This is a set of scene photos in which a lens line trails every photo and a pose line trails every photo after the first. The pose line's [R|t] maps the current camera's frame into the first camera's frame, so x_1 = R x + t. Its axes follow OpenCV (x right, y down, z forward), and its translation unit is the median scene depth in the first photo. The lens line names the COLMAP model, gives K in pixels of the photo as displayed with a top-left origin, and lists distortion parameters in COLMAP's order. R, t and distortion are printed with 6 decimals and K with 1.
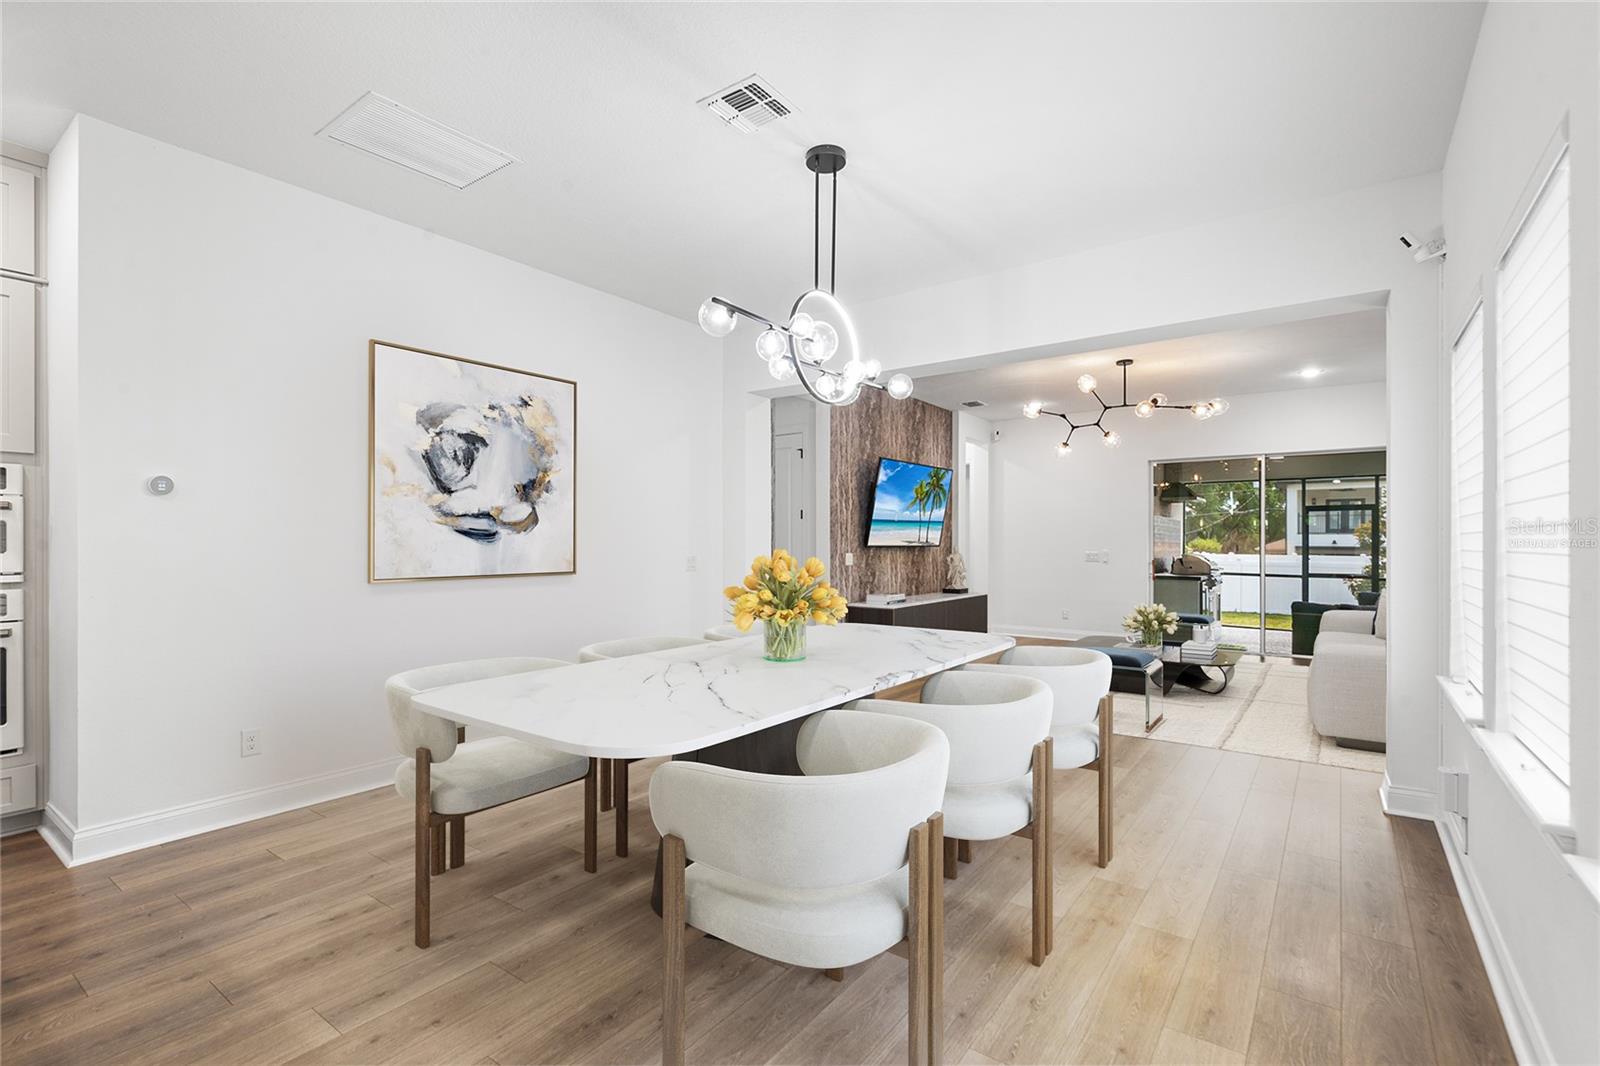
lens RADIAL K [[761.5, 0, 775.6], [0, 761.5, 550.0], [0, 0, 1]] dist [0.001206, -0.000115]
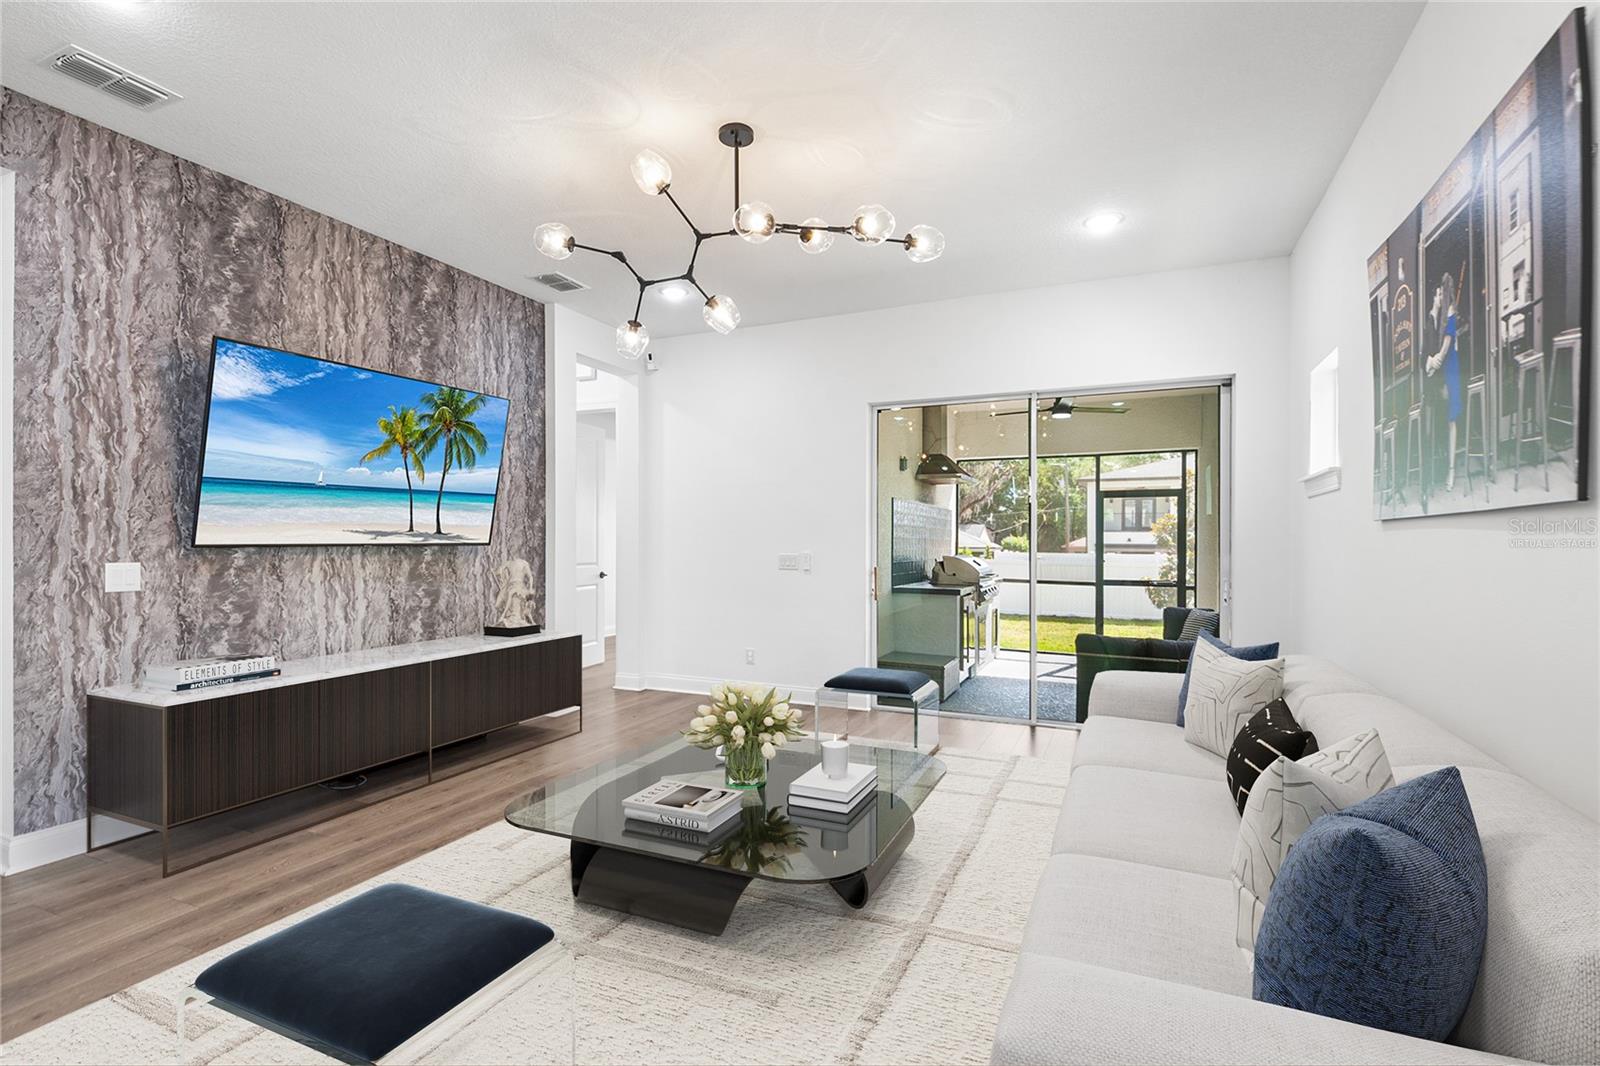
lens RADIAL K [[752.6, 0, 802.8], [0, 752.6, 514.7], [0, 0, 1]] dist [0.018120, 0.000013]
pose [[0.974497, 0.008333, 0.224245, 0.365087], [0.001335, 0.999077, -0.042928, -0.003368], [-0.224396, 0.042133, 0.973587, 0.518176]]
